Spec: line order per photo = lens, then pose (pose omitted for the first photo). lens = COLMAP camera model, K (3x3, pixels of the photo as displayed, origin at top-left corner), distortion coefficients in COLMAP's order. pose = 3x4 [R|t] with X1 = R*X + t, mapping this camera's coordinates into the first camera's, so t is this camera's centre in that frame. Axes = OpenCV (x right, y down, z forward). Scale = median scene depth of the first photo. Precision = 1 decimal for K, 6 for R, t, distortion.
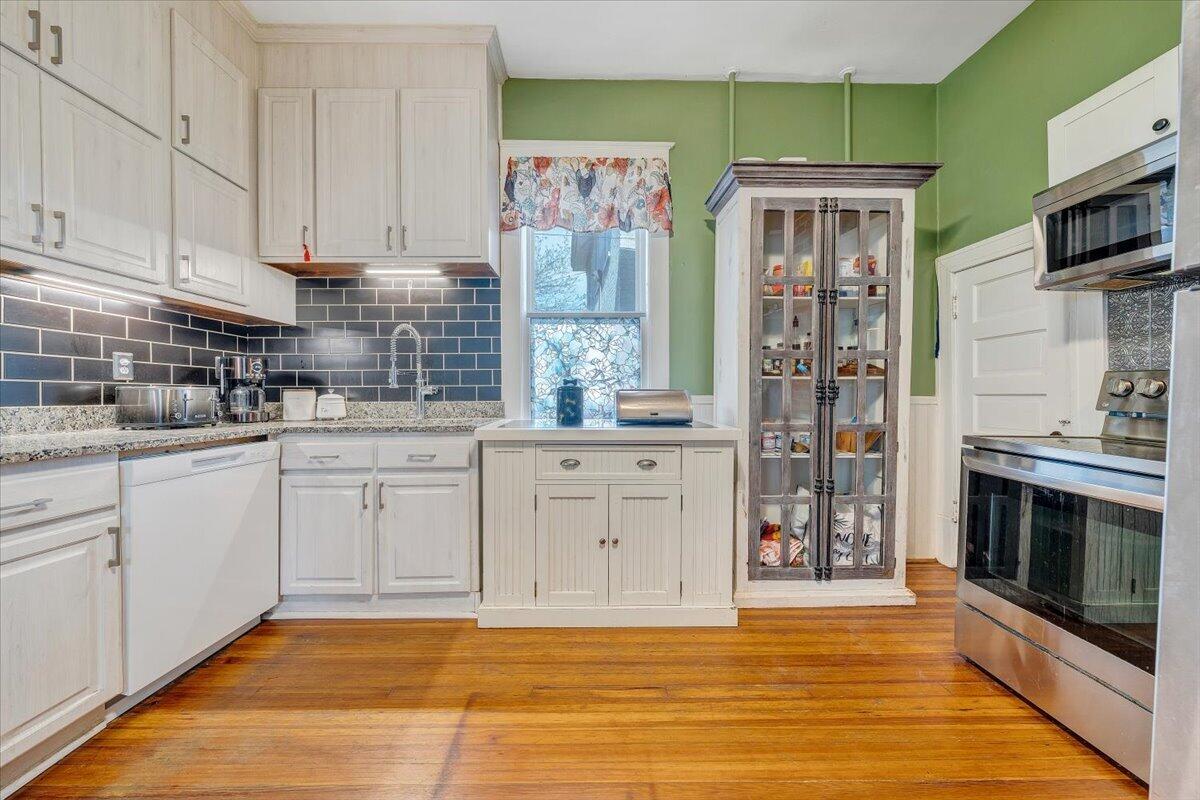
lens RADIAL K [[412.3, 0, 595.8], [0, 412.3, 397.2], [0, 0, 1]] dist [-0.002130, -0.000416]
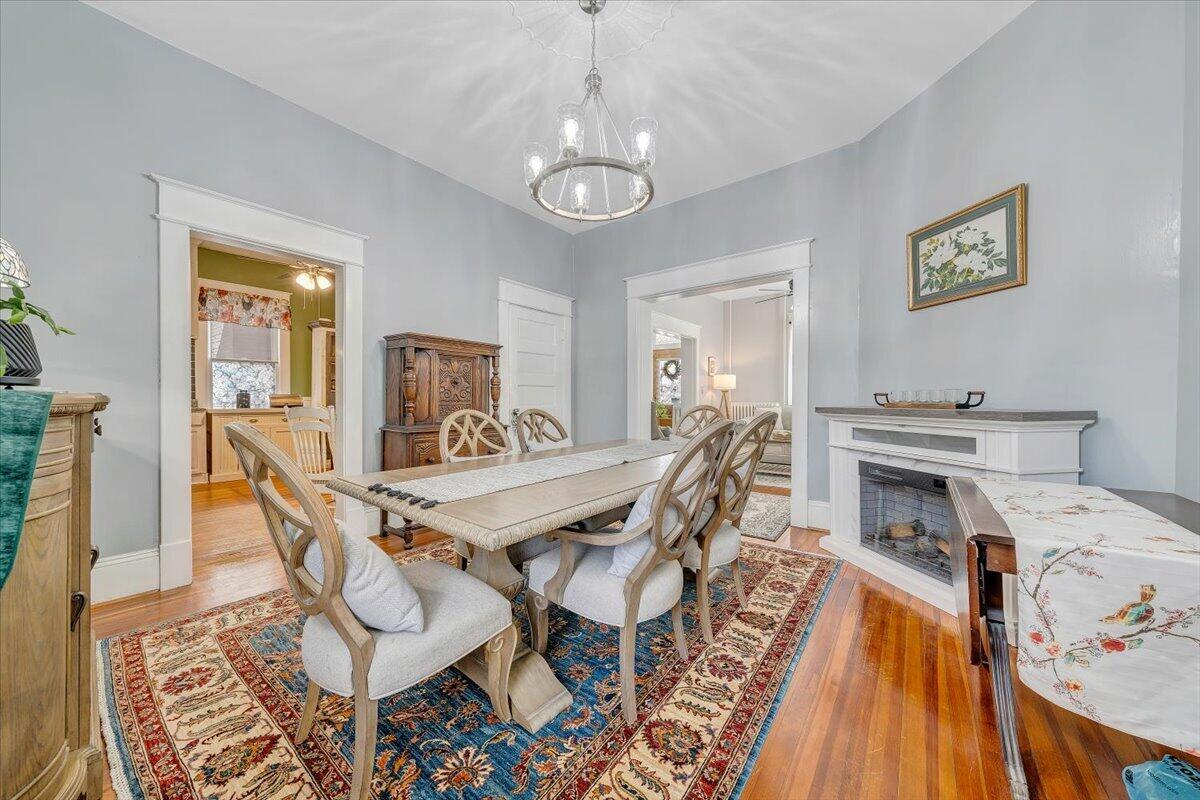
lens RADIAL K [[412.3, 0, 589.2], [0, 412.3, 403.1], [0, 0, 1]] dist [-0.002130, -0.000416]
pose [[0.640605, -0.007026, 0.767839, -0.694327], [-0.002152, 0.999938, 0.010945, 0.002924], [-0.767868, -0.008664, 0.640550, -2.374064]]
